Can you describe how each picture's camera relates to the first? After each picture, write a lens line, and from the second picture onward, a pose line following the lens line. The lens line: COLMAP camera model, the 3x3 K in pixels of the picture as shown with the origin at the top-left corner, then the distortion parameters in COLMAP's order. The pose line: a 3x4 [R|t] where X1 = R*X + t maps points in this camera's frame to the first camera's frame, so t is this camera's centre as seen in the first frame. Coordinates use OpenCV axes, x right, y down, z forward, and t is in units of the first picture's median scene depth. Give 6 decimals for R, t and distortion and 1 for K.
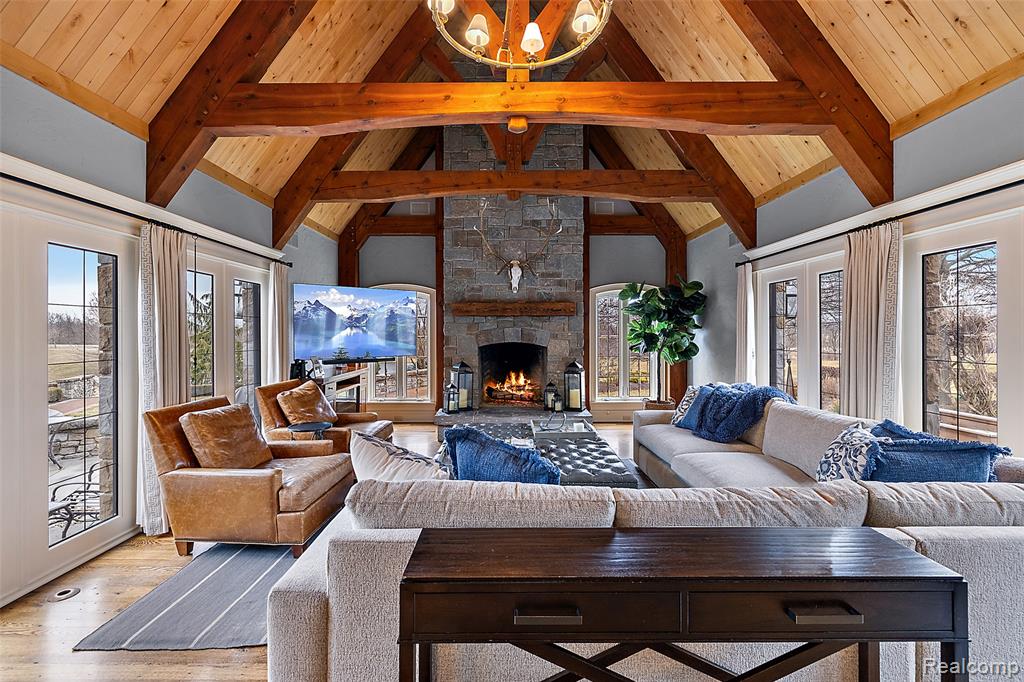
lens RADIAL K [[435.0, 0, 504.0], [0, 435.0, 333.2], [0, 0, 1]] dist [0.003295, 0.000476]
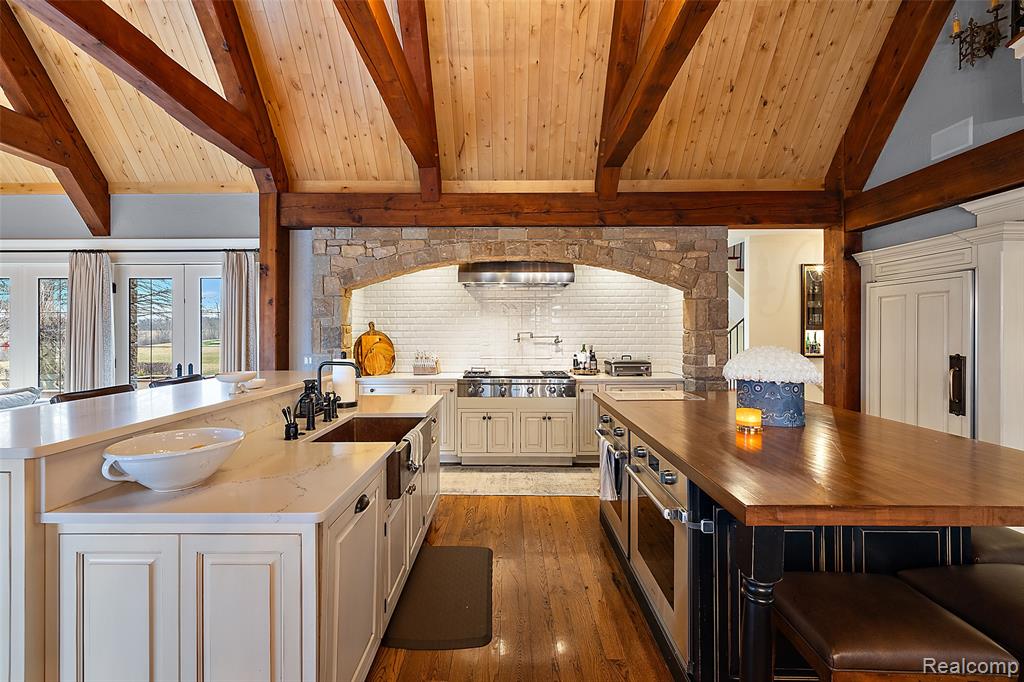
lens RADIAL K [[435.0, 0, 506.9], [0, 435.0, 331.1], [0, 0, 1]] dist [0.003295, 0.000476]
pose [[0.056656, 0.005346, 0.998379, -0.686091], [-0.000958, 0.999985, -0.005301, 0.008705], [-0.998393, -0.000656, 0.056660, -0.550580]]
